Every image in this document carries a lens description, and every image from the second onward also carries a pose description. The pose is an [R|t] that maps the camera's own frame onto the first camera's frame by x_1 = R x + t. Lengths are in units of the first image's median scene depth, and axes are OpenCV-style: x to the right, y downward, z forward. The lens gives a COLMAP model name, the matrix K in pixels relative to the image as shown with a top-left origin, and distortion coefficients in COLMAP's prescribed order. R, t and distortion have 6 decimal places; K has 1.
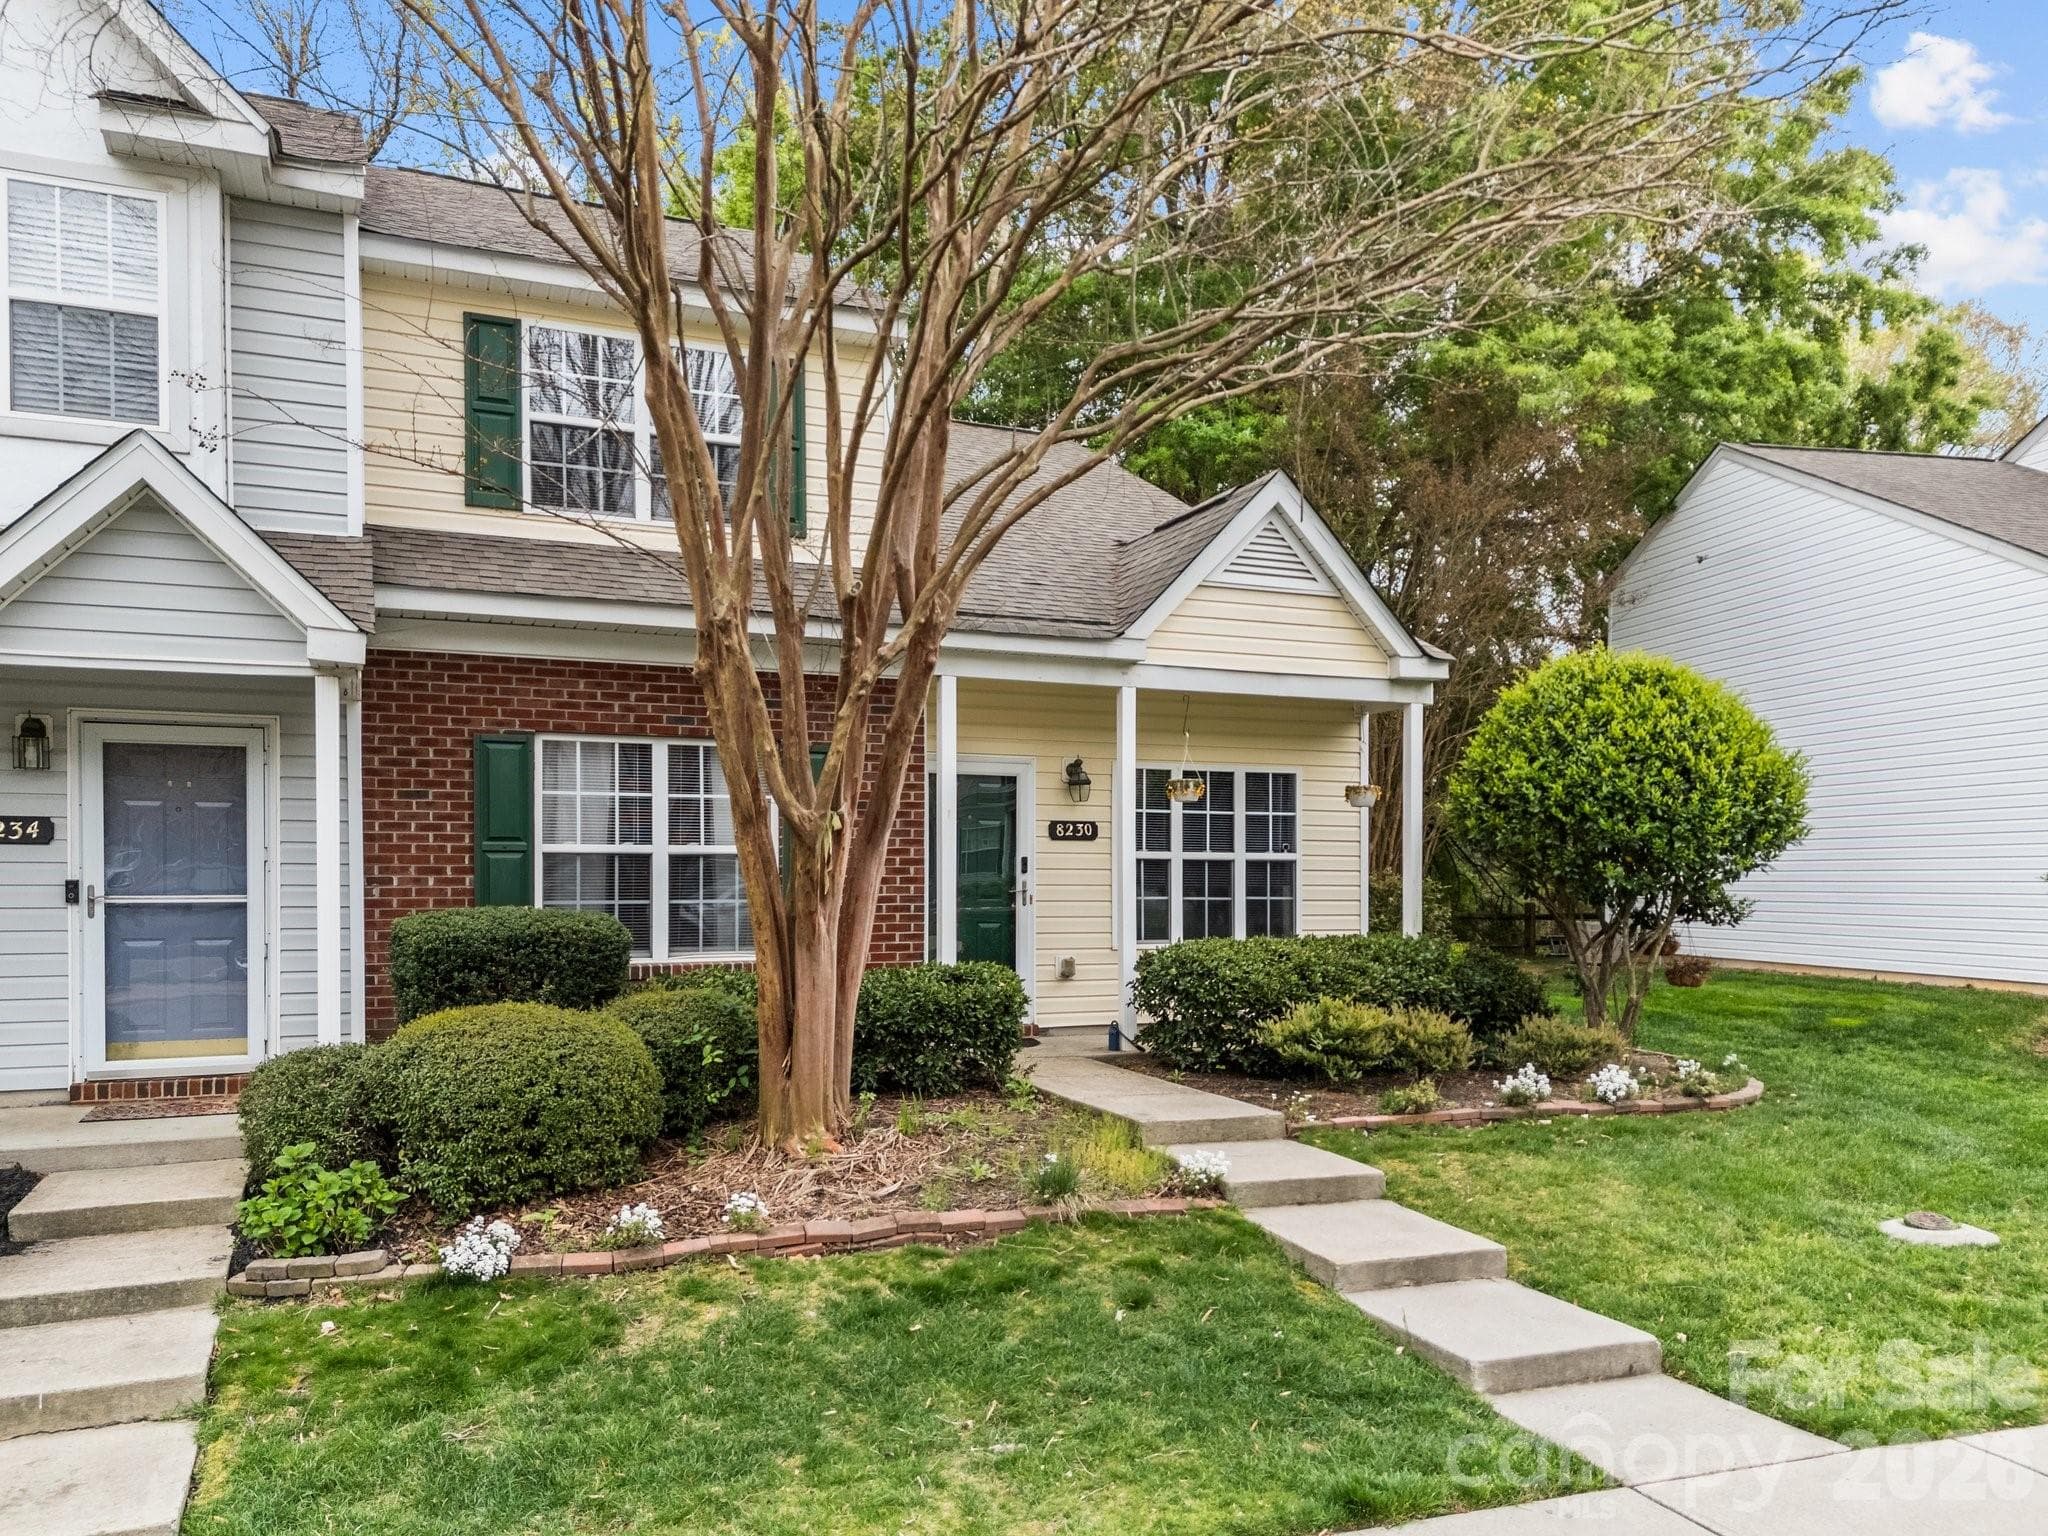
lens RADIAL K [[1544.1, 0, 1029.3], [0, 1544.1, 887.0], [0, 0, 1]] dist [0.058522, -0.041122]
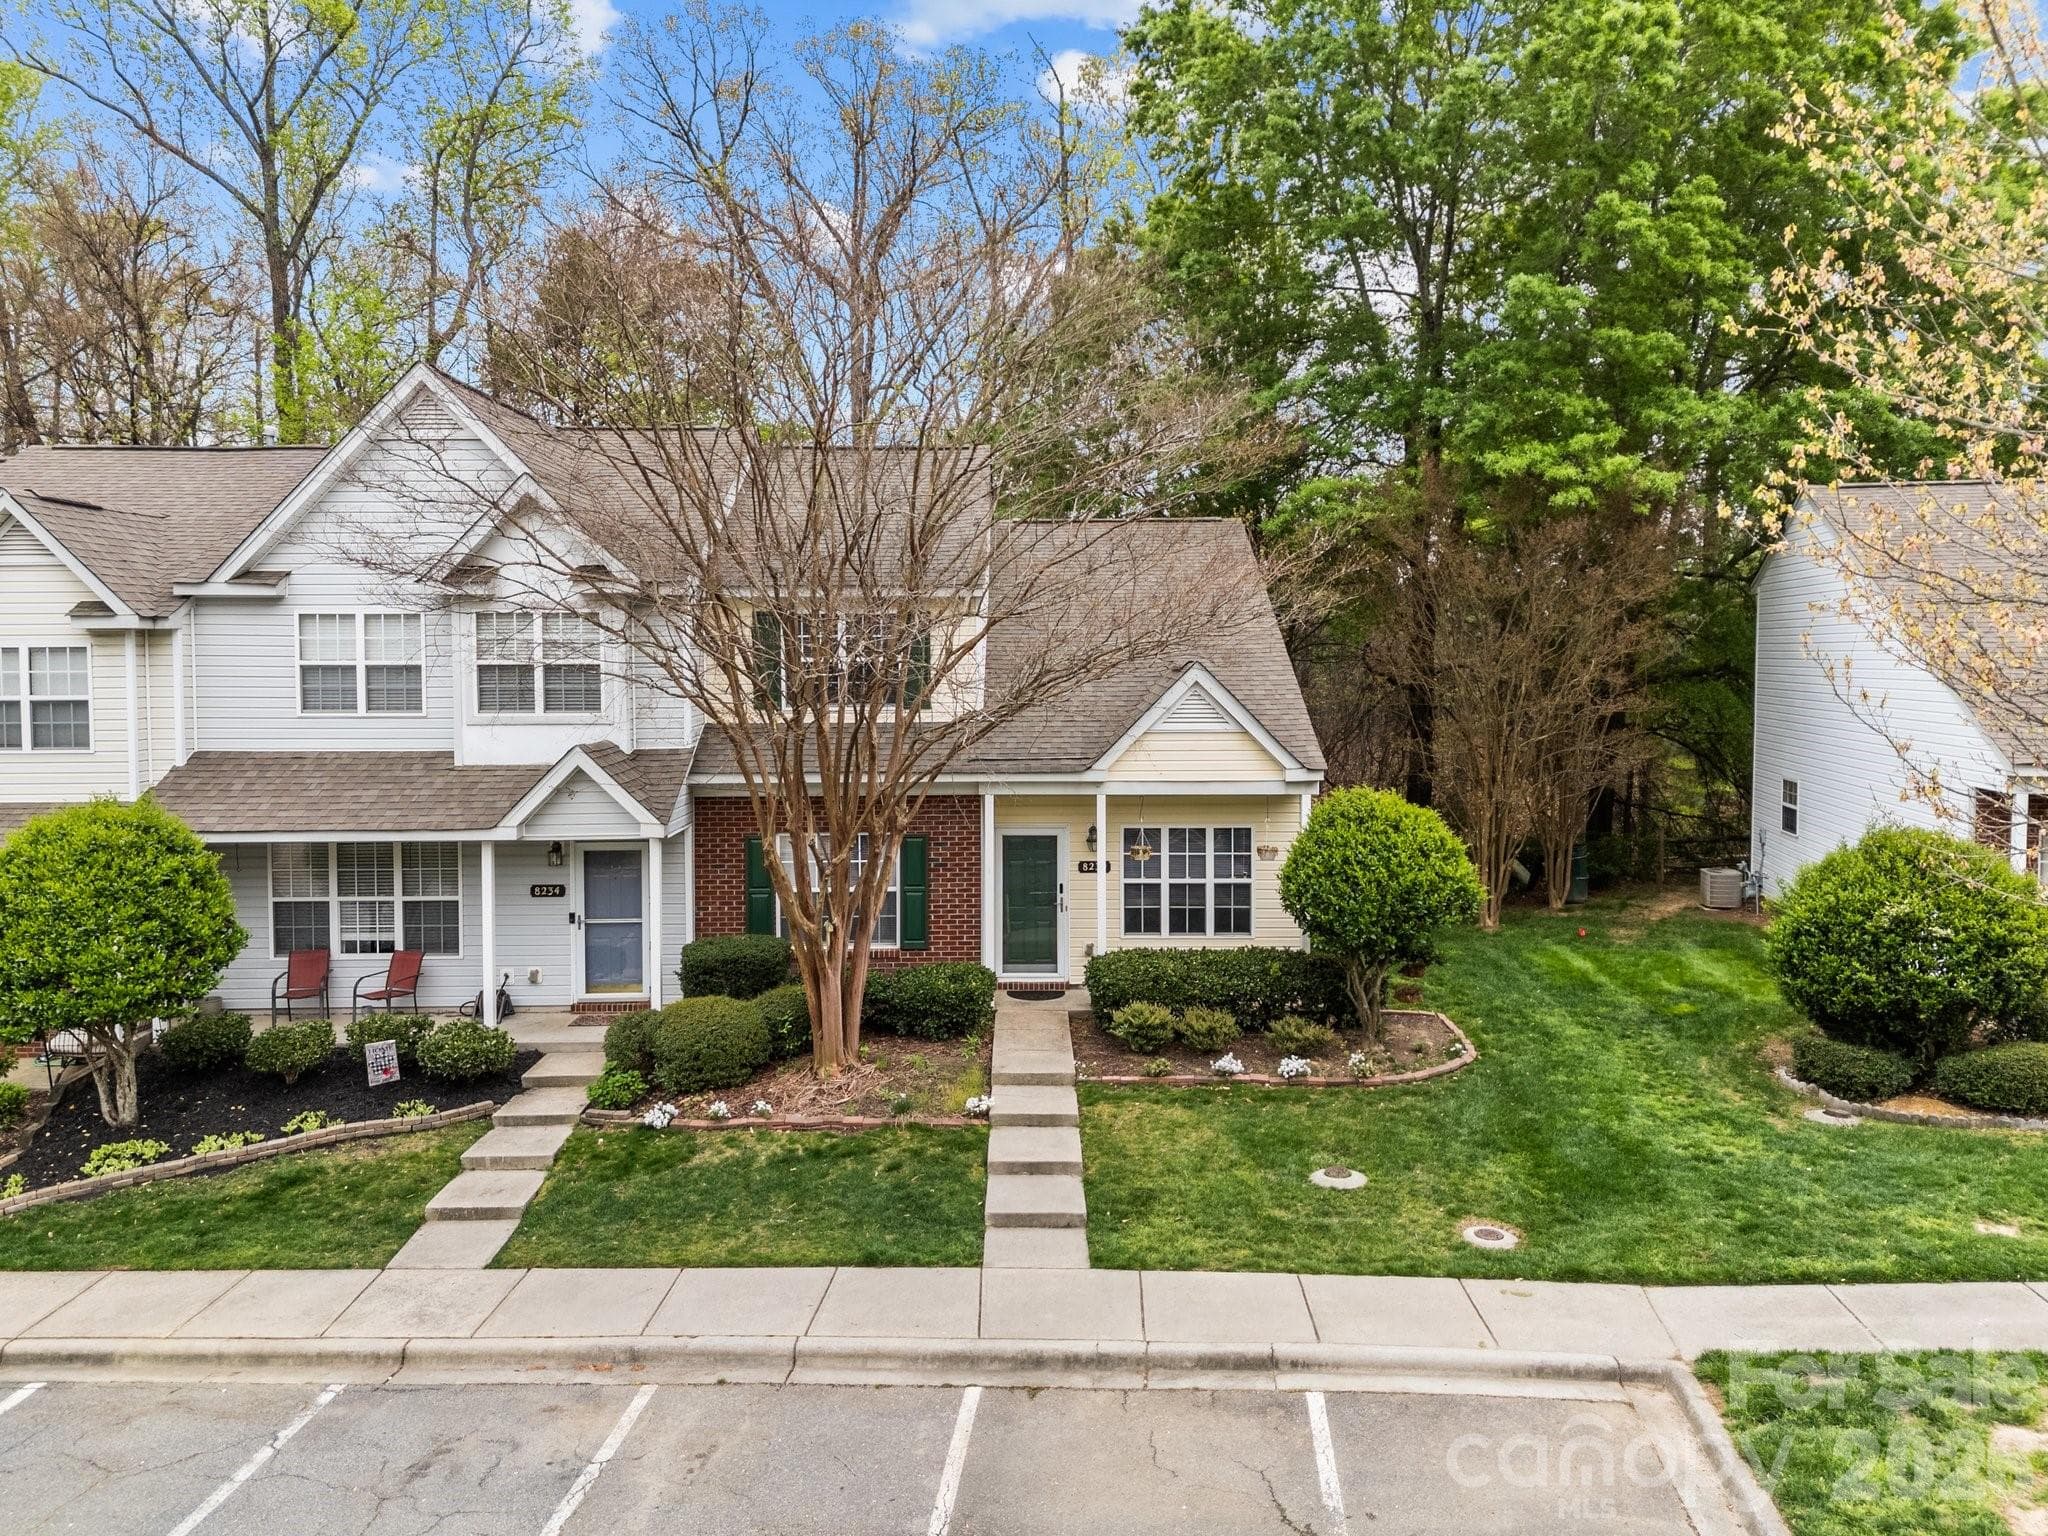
lens RADIAL K [[1497.5, 0, 1020.5], [0, 1497.5, 717.9], [0, 0, 1]] dist [0.066389, -0.051554]
pose [[0.920493, 0.007954, -0.390679, 0.707808], [0.005921, 0.999394, 0.034298, -0.305926], [0.390715, -0.033885, 0.919888, -0.621136]]
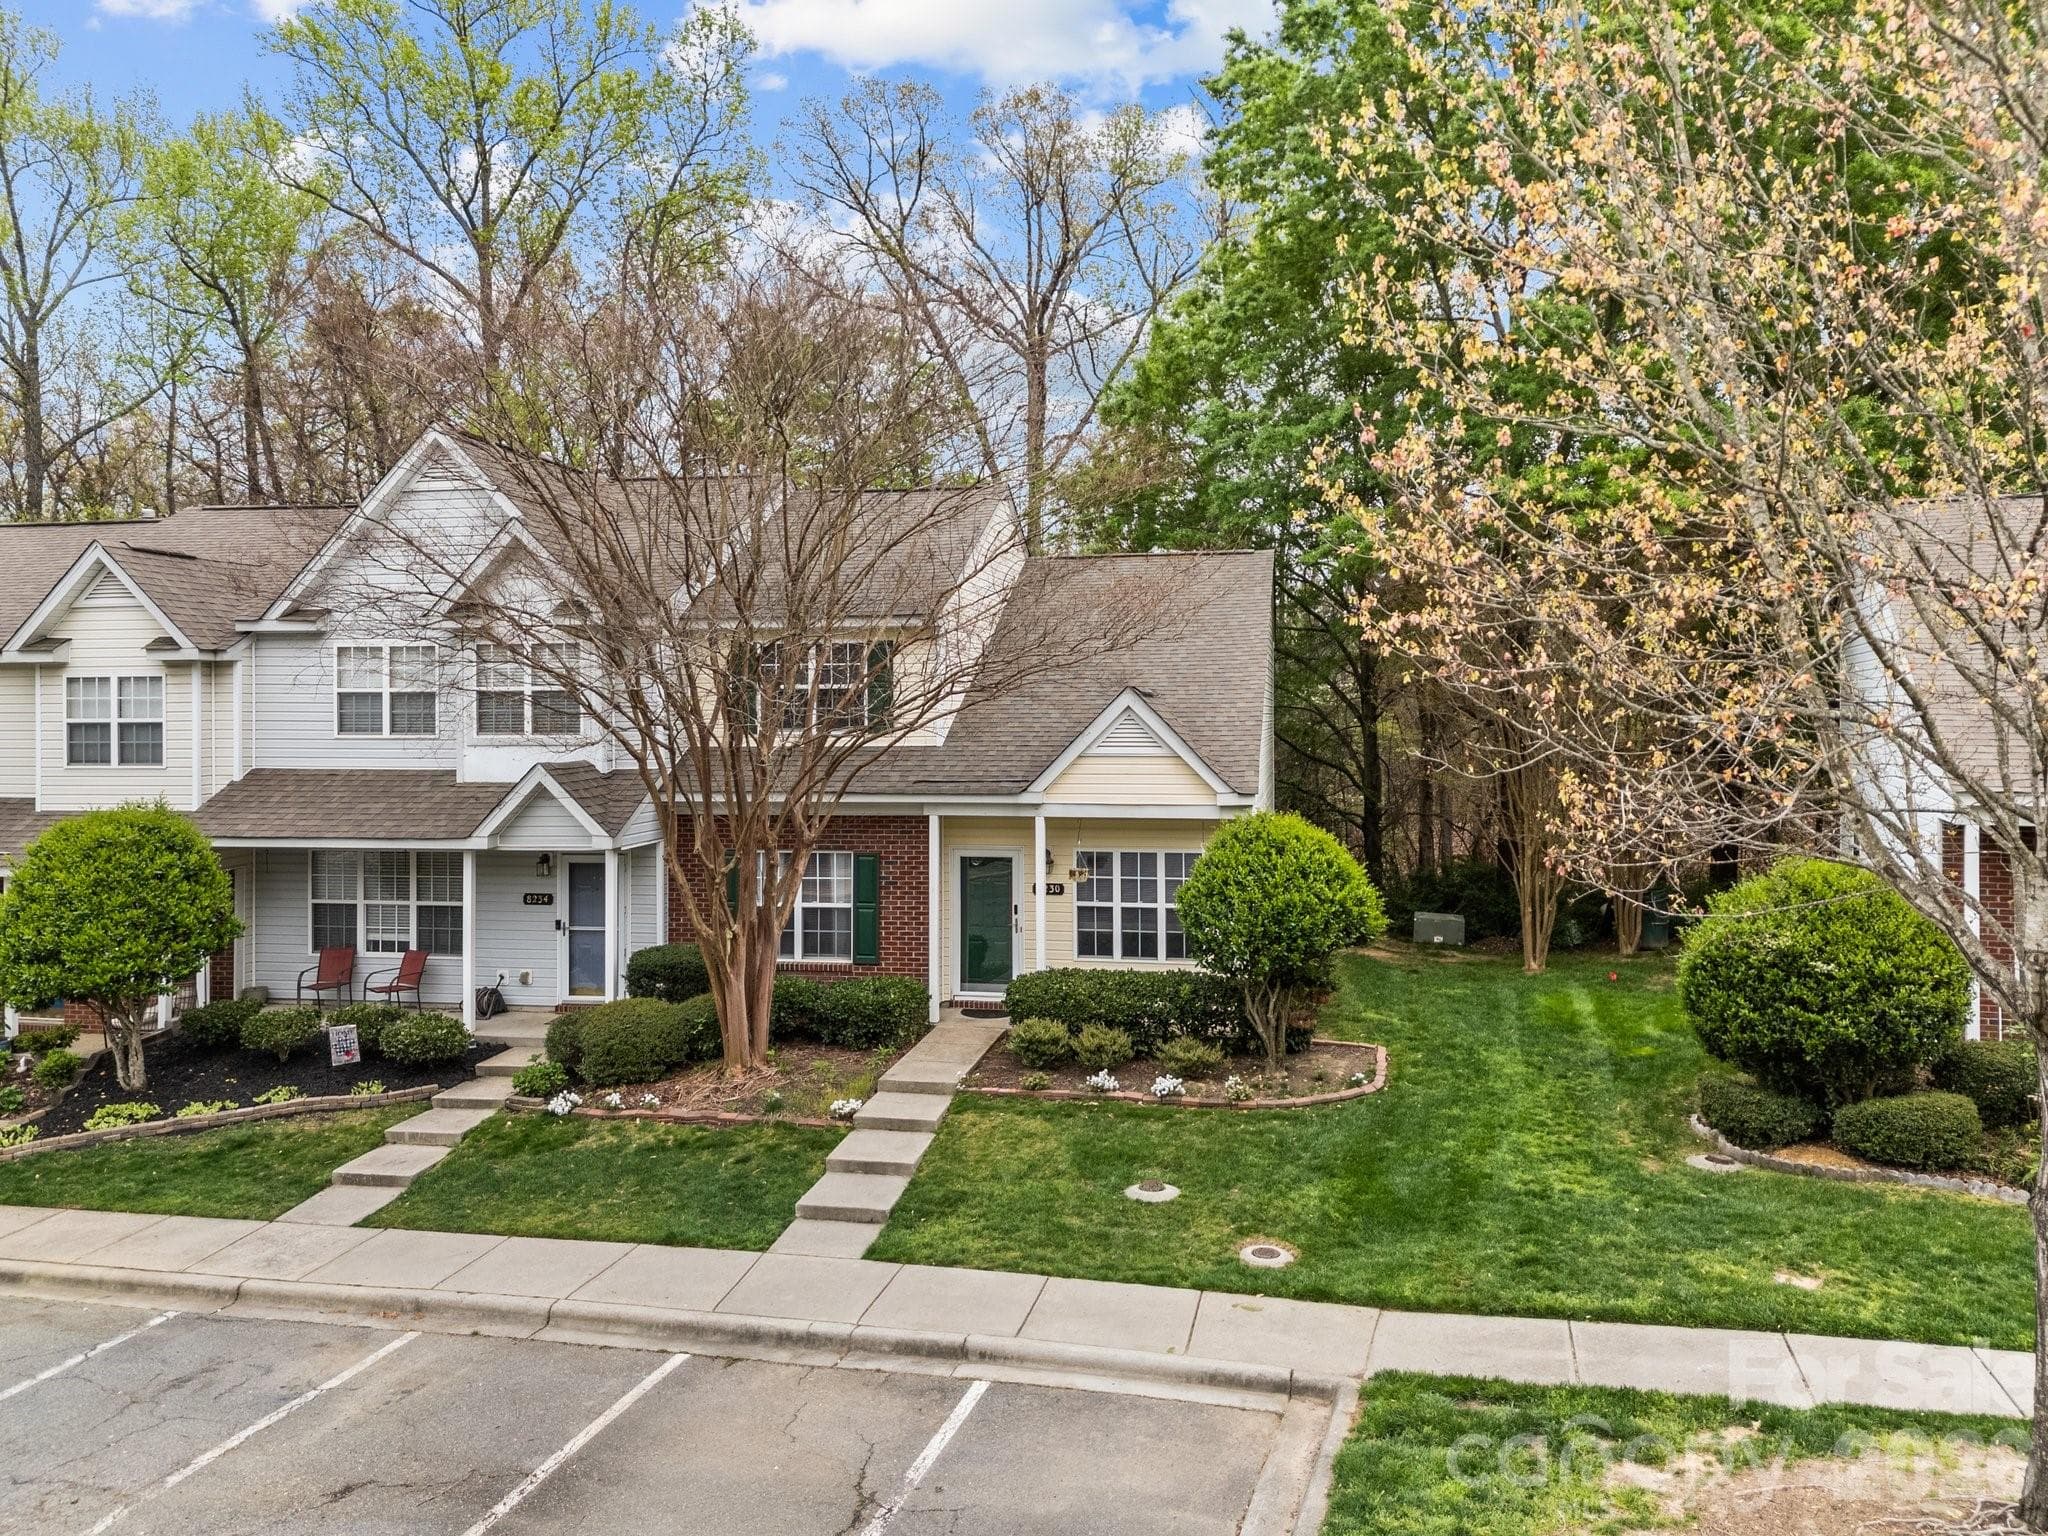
lens RADIAL K [[1497.5, 0, 1020.5], [0, 1497.5, 717.9], [0, 0, 1]] dist [0.066389, -0.051554]
pose [[0.831483, -0.004602, -0.555531, 1.110929], [0.005093, 0.999987, -0.000661, -0.270771], [0.555526, -0.002280, 0.831496, -0.466421]]
